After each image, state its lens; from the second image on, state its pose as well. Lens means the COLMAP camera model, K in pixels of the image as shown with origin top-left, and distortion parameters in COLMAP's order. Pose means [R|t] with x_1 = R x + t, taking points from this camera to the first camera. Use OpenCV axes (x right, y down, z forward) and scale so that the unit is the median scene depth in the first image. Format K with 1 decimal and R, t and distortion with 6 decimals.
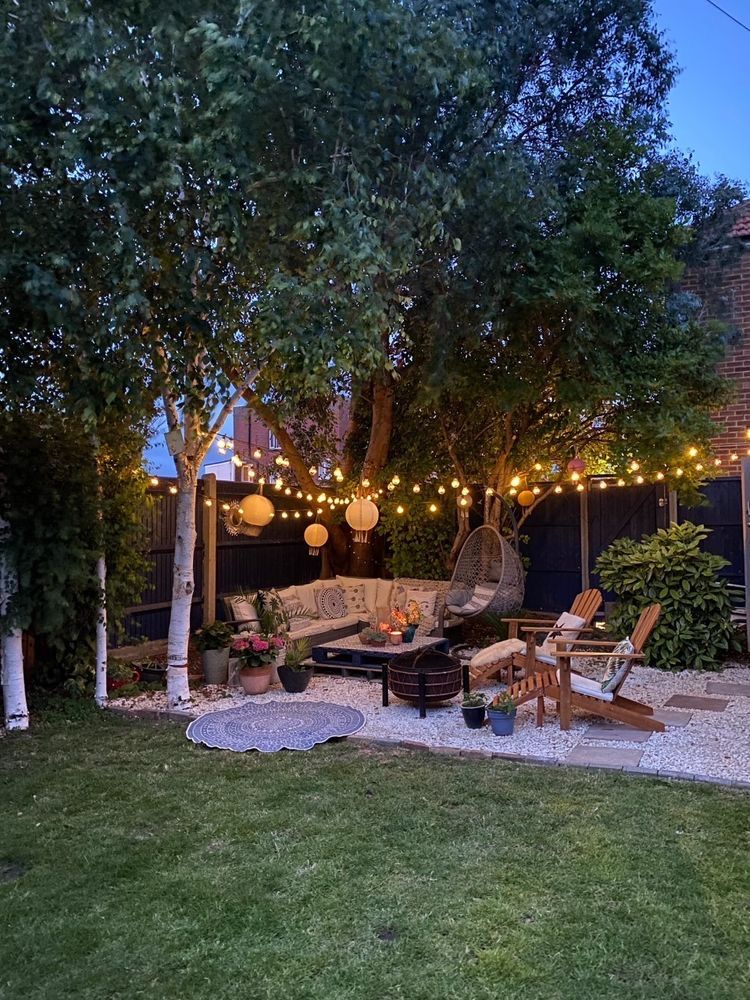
lens RADIAL K [[730.6, 0, 378.7], [0, 730.6, 501.1], [0, 0, 1]] dist [0.011891, -0.000738]
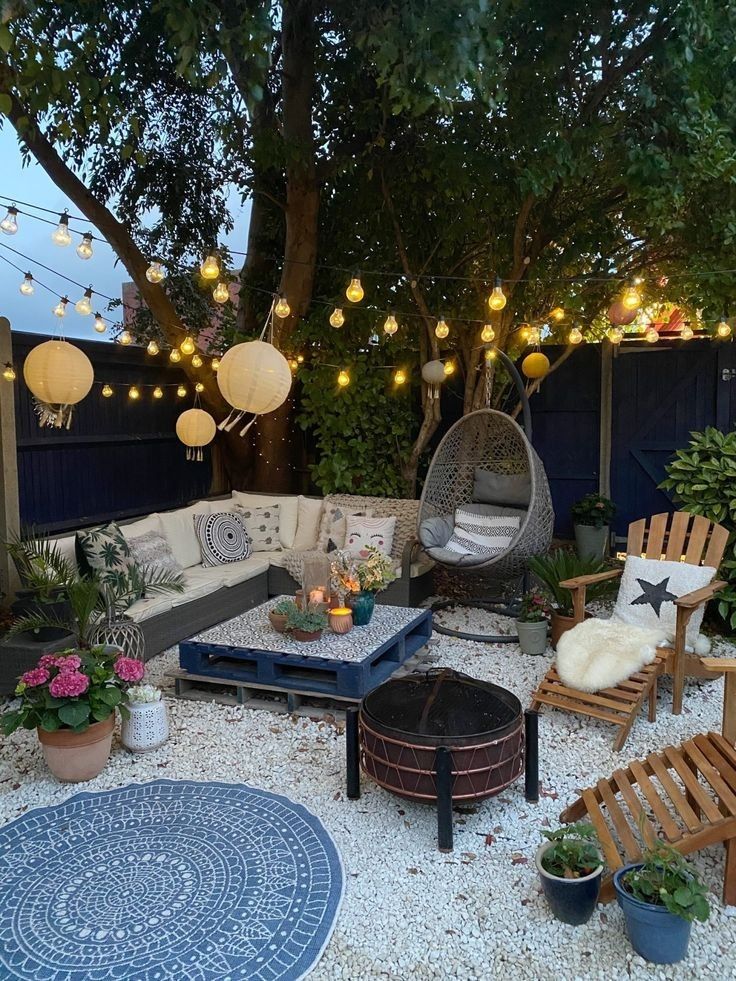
lens RADIAL K [[716.7, 0, 370.9], [0, 716.7, 498.2], [0, 0, 1]] dist [0.011891, -0.000738]
pose [[0.993731, -0.016248, 0.110615, -0.008422], [0.000943, 0.990567, 0.137024, 0.023324], [-0.111797, -0.136060, 0.984372, 0.397584]]
